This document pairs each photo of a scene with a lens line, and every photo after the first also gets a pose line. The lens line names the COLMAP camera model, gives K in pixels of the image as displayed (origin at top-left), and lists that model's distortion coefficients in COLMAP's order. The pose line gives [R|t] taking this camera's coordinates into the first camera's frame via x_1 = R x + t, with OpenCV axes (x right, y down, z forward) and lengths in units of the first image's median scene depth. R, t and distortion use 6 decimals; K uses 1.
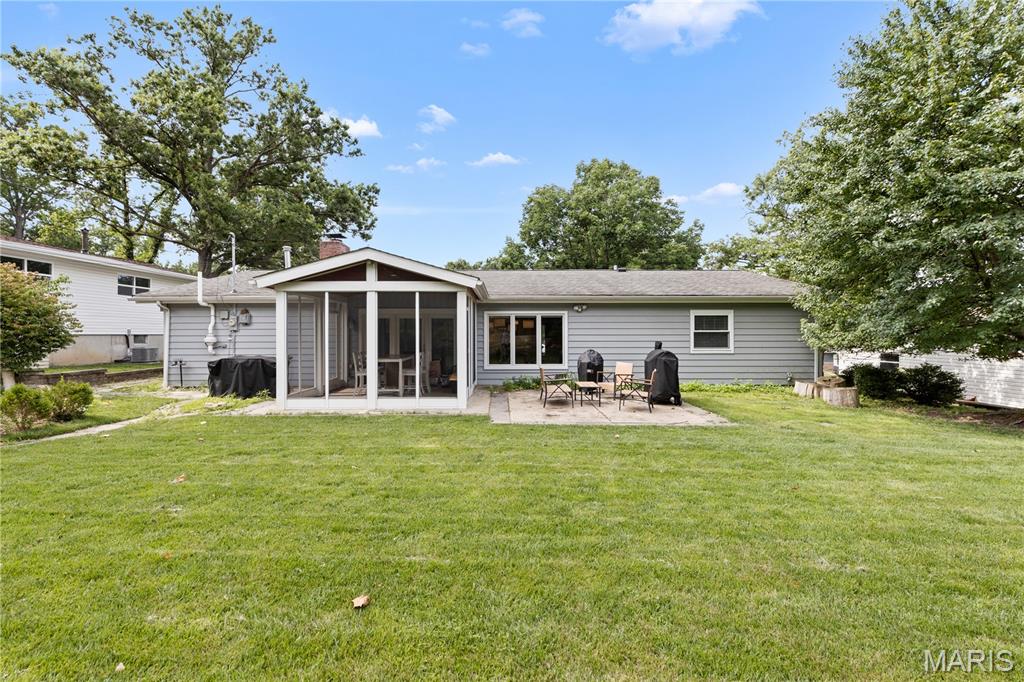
lens RADIAL K [[449.6, 0, 512.0], [0, 449.6, 341.0], [0, 0, 1]] dist [-0.000414, -0.000121]
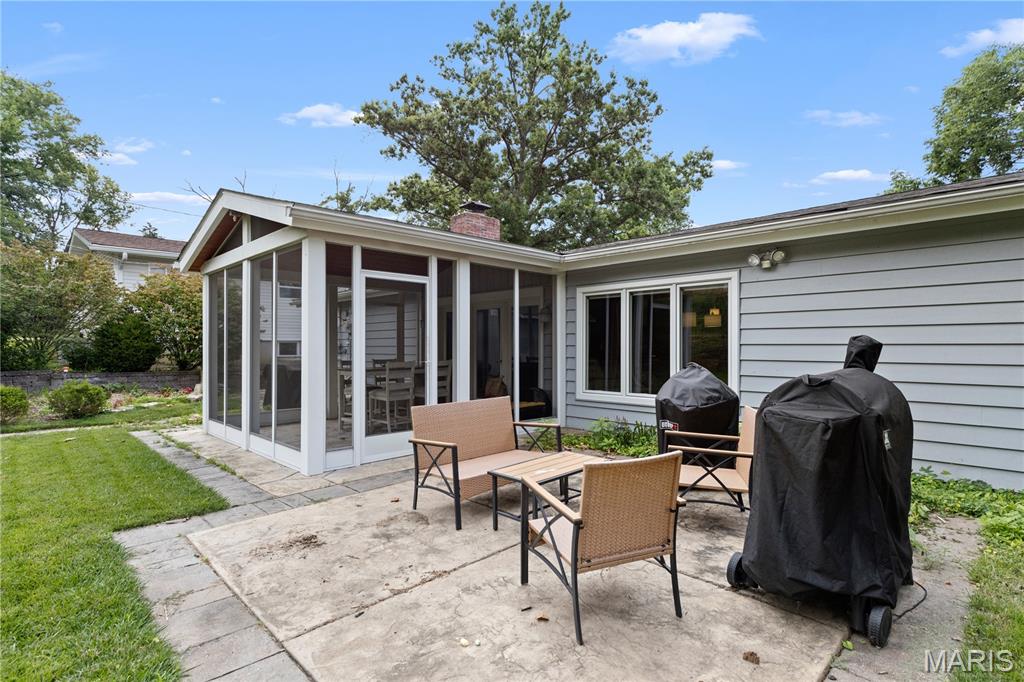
lens RADIAL K [[512.4, 0, 512.0], [0, 512.4, 341.0], [0, 0, 1]] dist [0.020775, -0.000190]
pose [[0.703278, -0.006353, -0.710887, 0.307912], [-0.010132, 0.999769, -0.018958, 0.007621], [0.710843, 0.020535, 0.703051, 0.526690]]
